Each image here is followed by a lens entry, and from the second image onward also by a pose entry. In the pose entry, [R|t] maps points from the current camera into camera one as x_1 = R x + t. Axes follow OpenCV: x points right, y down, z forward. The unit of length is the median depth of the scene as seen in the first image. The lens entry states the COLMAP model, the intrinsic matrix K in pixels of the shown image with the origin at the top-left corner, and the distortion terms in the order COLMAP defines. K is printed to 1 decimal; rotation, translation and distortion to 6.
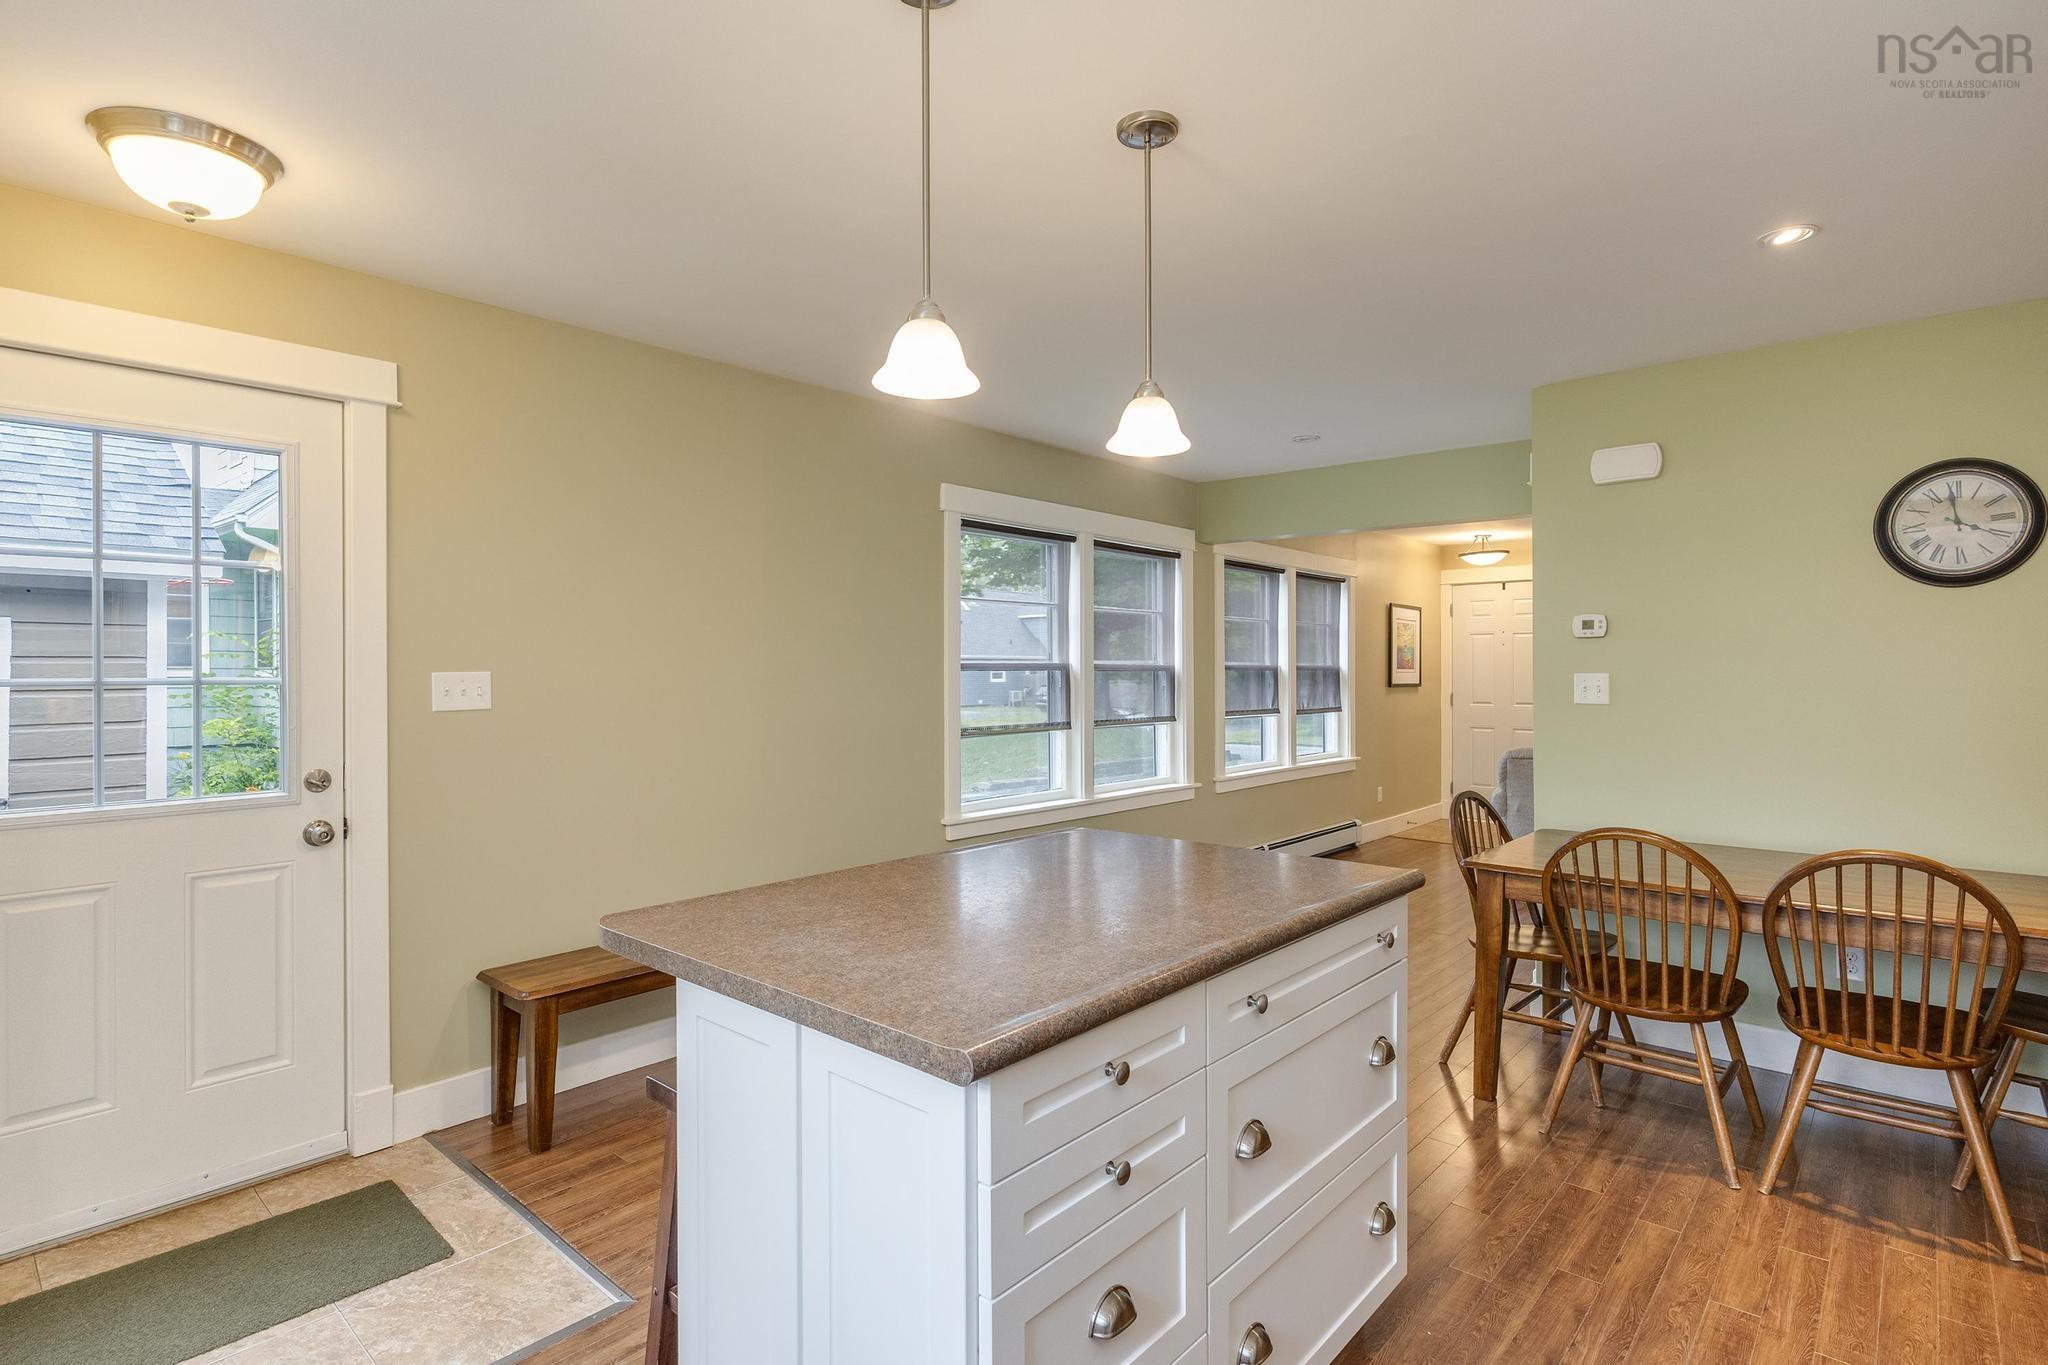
lens RADIAL K [[1018.6, 0, 1025.3], [0, 1018.6, 676.8], [0, 0, 1]] dist [-0.000814, 0.001131]
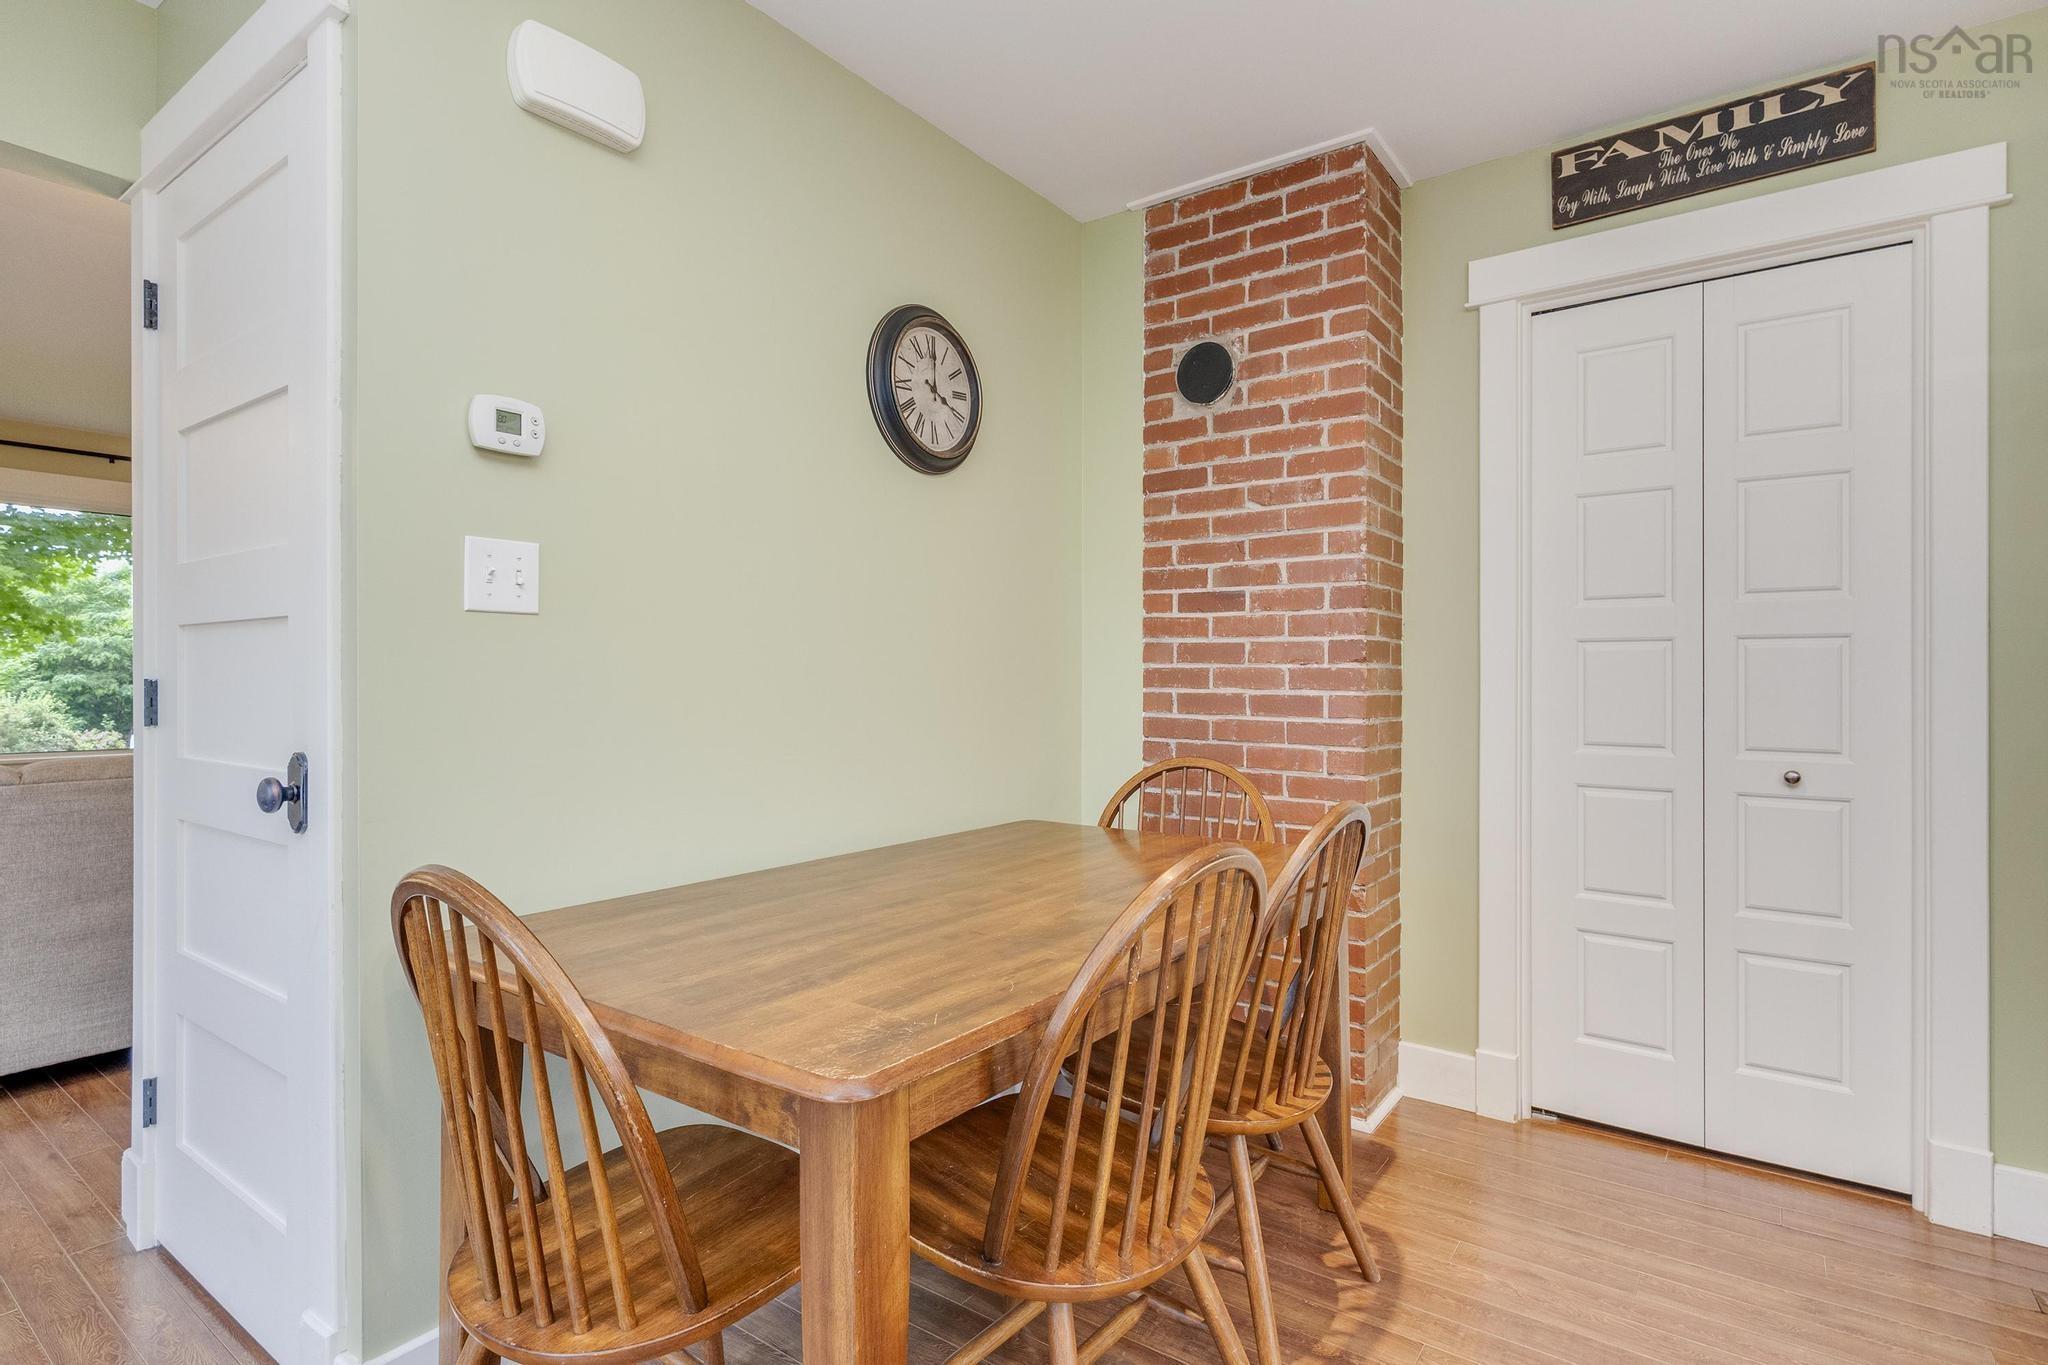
lens RADIAL K [[1018.6, 0, 1025.3], [0, 1018.6, 676.8], [0, 0, 1]] dist [-0.000814, 0.001131]
pose [[-0.098858, 0.002624, 0.995098, 0.138808], [0.007406, 0.999971, -0.001901, 0.066603], [-0.995074, 0.007182, -0.098874, 0.991083]]
